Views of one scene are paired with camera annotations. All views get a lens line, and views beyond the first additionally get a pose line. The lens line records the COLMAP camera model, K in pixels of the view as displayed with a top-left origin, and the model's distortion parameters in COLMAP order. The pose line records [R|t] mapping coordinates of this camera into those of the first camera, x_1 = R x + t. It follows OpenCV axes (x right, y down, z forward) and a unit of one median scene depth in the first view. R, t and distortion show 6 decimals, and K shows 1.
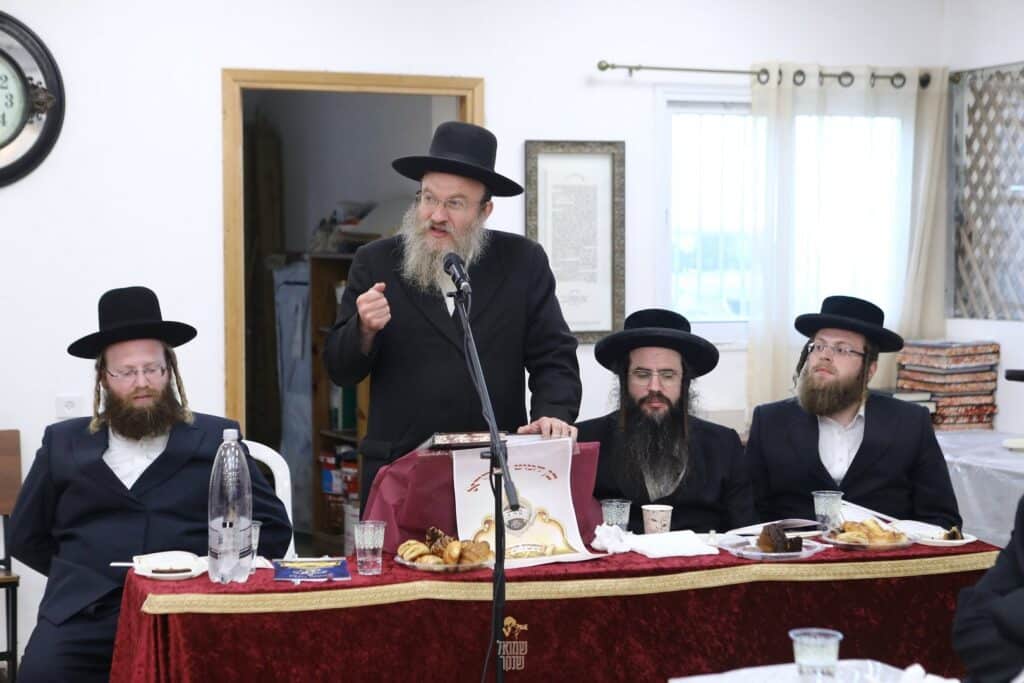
lens RADIAL K [[2089.9, 0, 513.0], [0, 2089.9, 334.0], [0, 0, 1]] dist [0.375392, 0.000000]
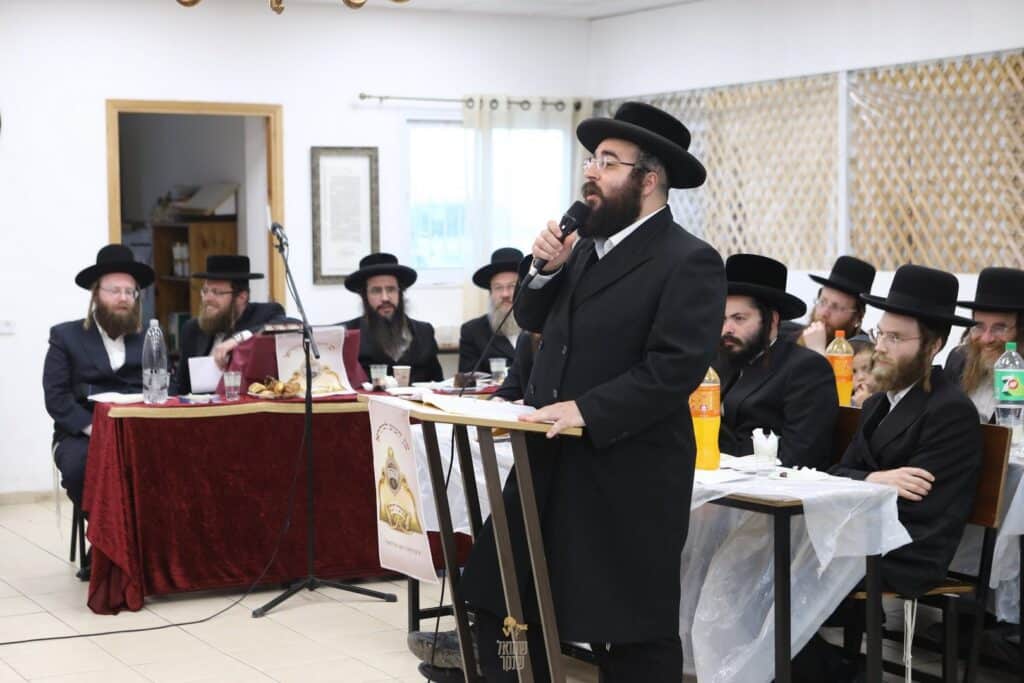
lens RADIAL K [[1909.8, 0, 506.5], [0, 1909.8, 340.0], [0, 0, 1]] dist [0.201241, 0.000000]
pose [[0.993613, -0.012141, 0.112184, -0.010257], [0.009530, 0.999672, 0.023781, 0.013794], [-0.112436, -0.022560, 0.993403, -0.361741]]
